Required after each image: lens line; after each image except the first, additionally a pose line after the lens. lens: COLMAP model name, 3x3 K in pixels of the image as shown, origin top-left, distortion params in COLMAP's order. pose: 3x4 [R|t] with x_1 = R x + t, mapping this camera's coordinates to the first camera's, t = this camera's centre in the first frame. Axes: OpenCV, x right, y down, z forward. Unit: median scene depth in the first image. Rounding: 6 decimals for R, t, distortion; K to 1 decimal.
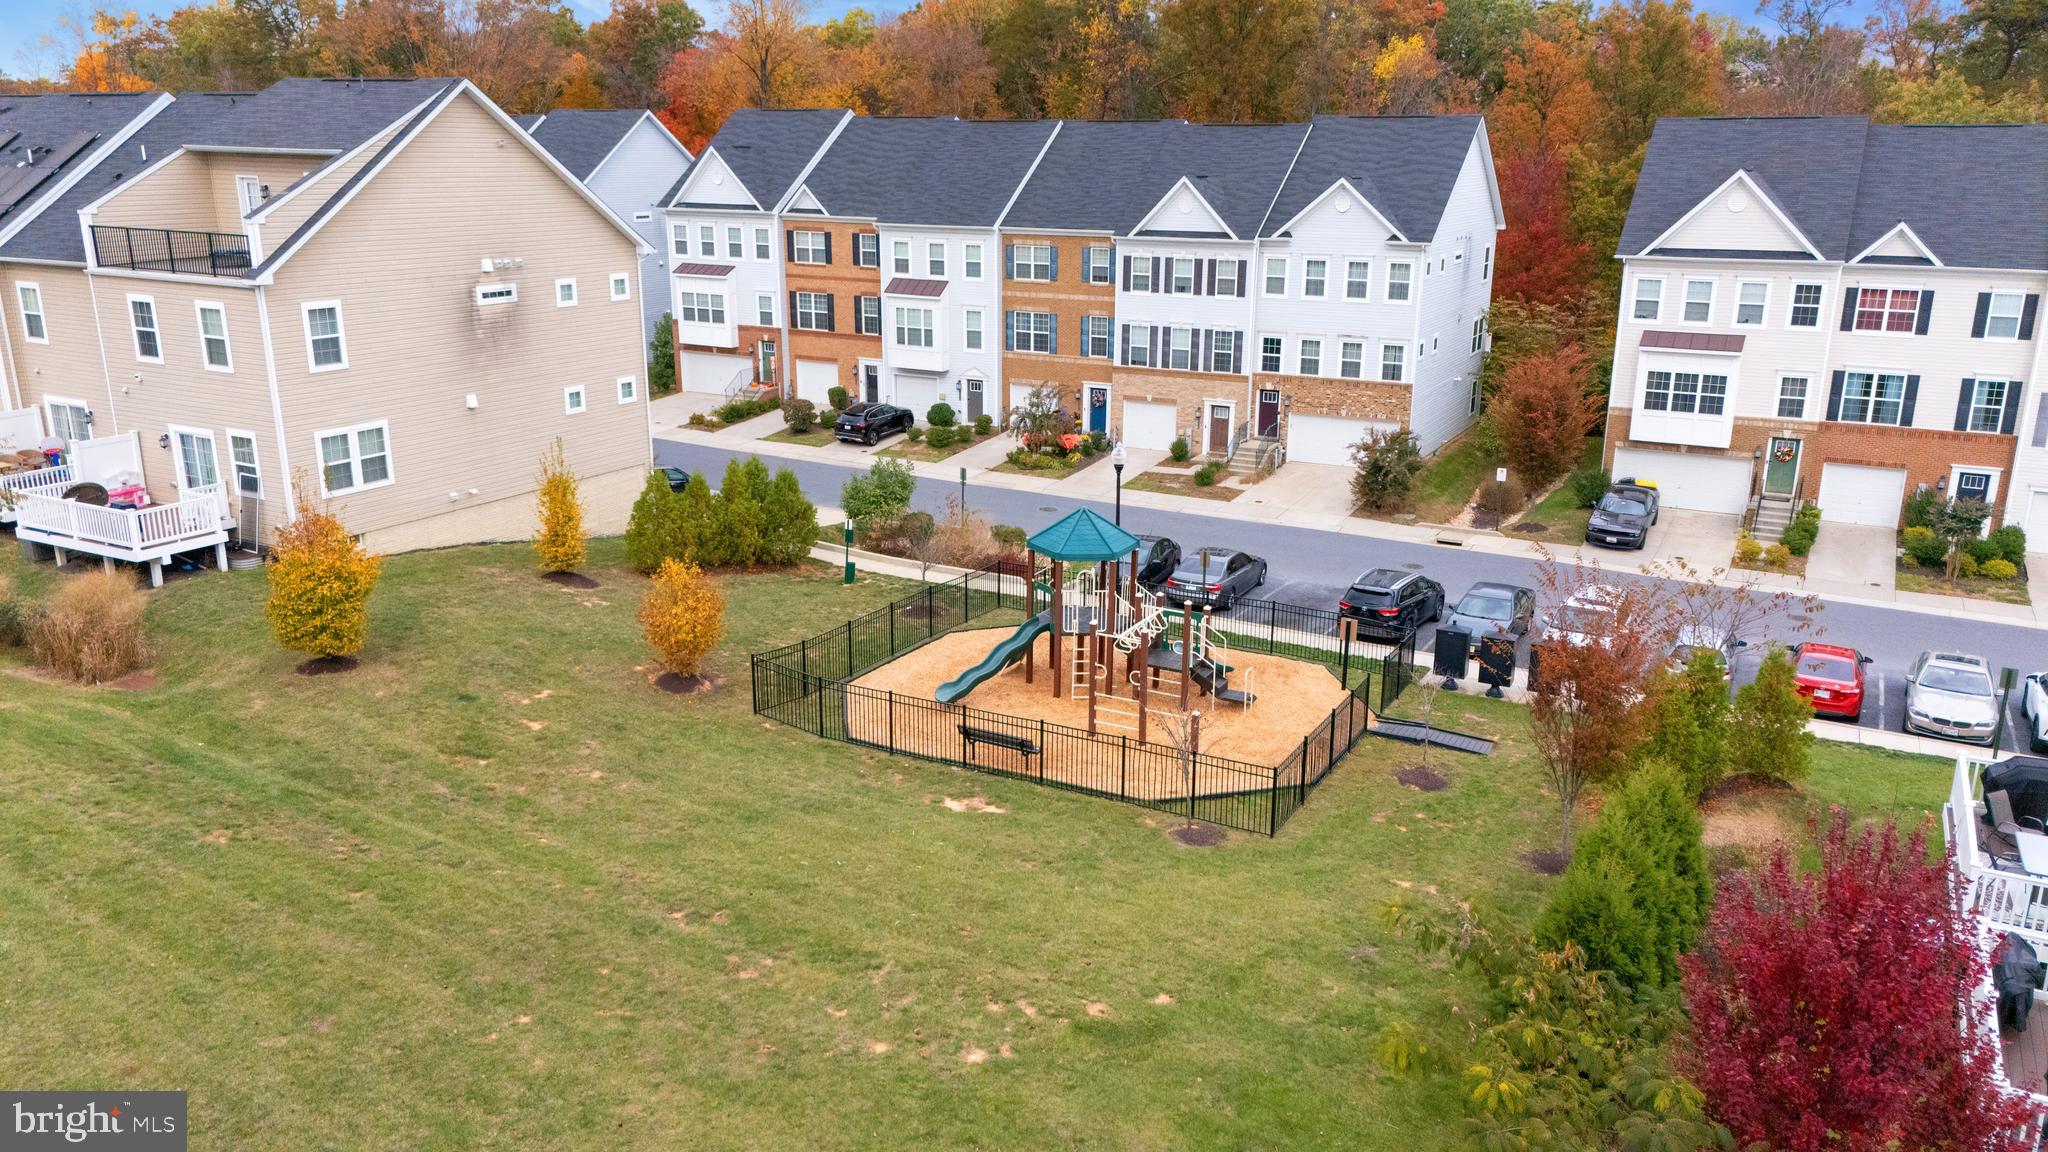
lens RADIAL K [[1487.6, 0, 1034.9], [0, 1487.6, 590.1], [0, 0, 1]] dist [0.062332, -0.046287]
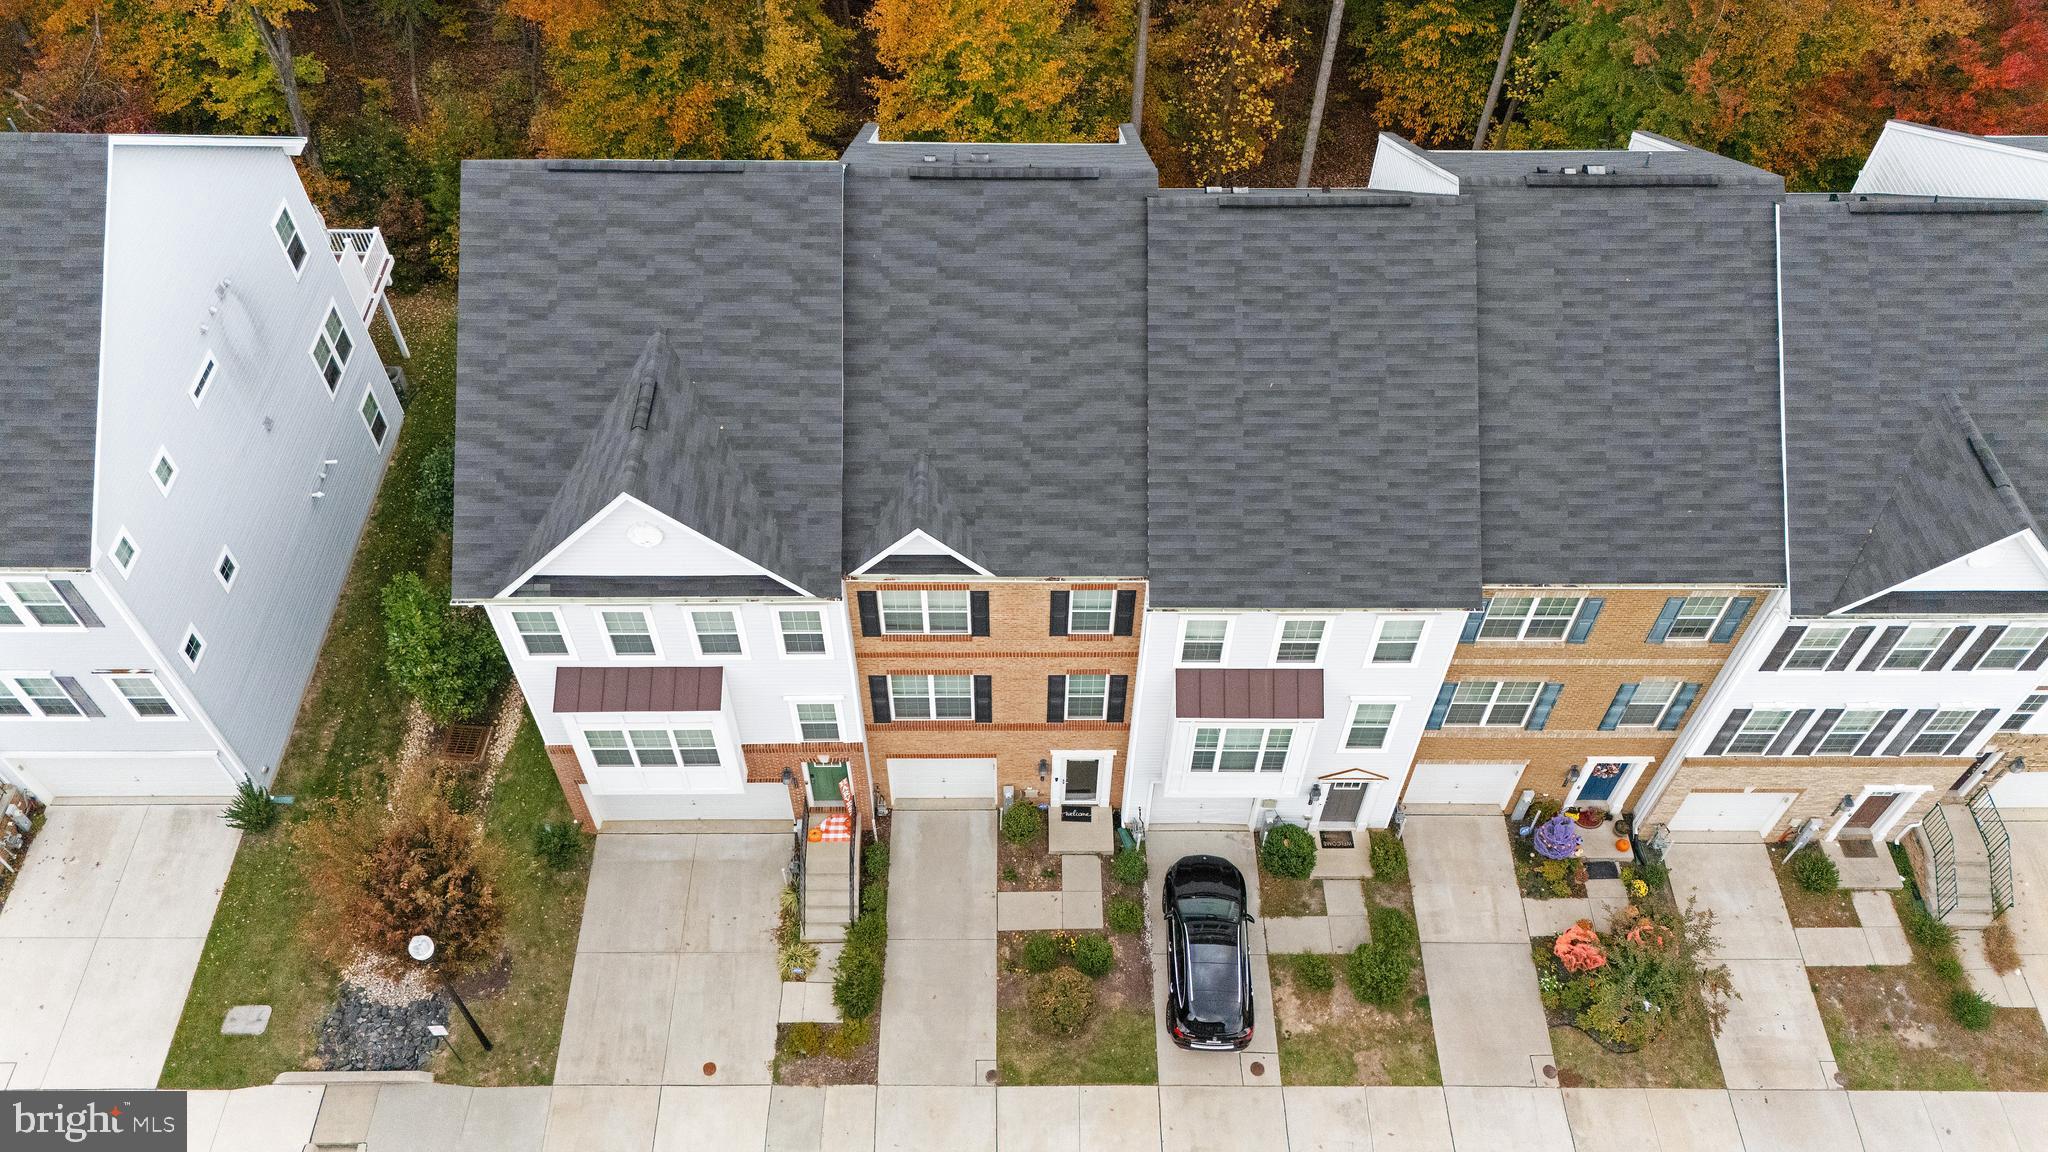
lens RADIAL K [[1487.6, 0, 1023.6], [0, 1487.6, 573.2], [0, 0, 1]] dist [0.062332, -0.046287]
pose [[0.878094, -0.371202, 0.301928, -0.248555], [0.135881, 0.798474, 0.586494, -0.479684], [-0.458789, -0.473970, 0.751575, 0.682835]]
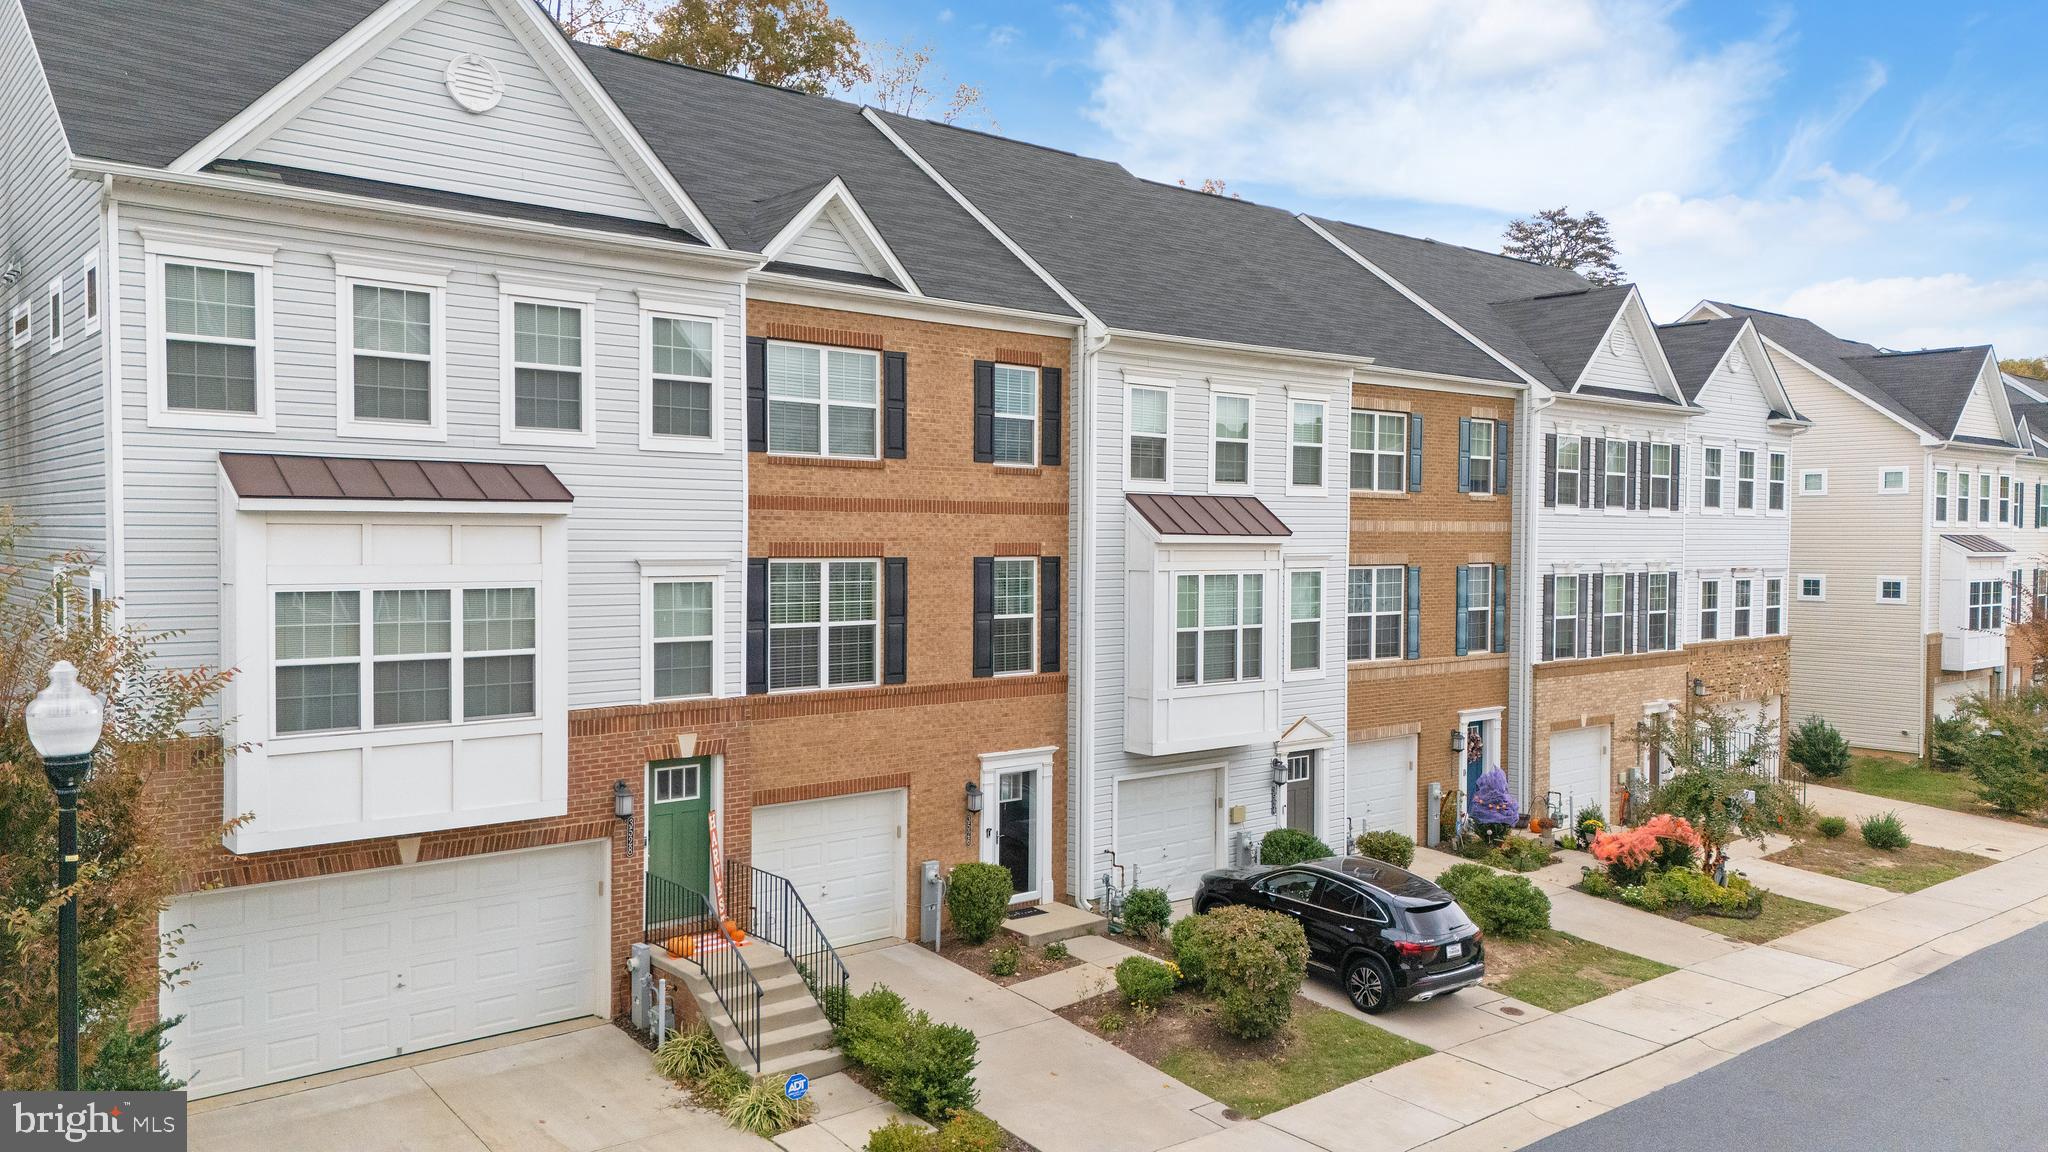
lens RADIAL K [[1487.6, 0, 1022.8], [0, 1487.6, 580.6], [0, 0, 1]] dist [0.062332, -0.046287]
pose [[0.371889, -0.035973, 0.927580, -0.399943], [0.258116, 0.963850, -0.066105, -0.169238], [-0.891670, 0.264007, 0.367730, 0.875771]]
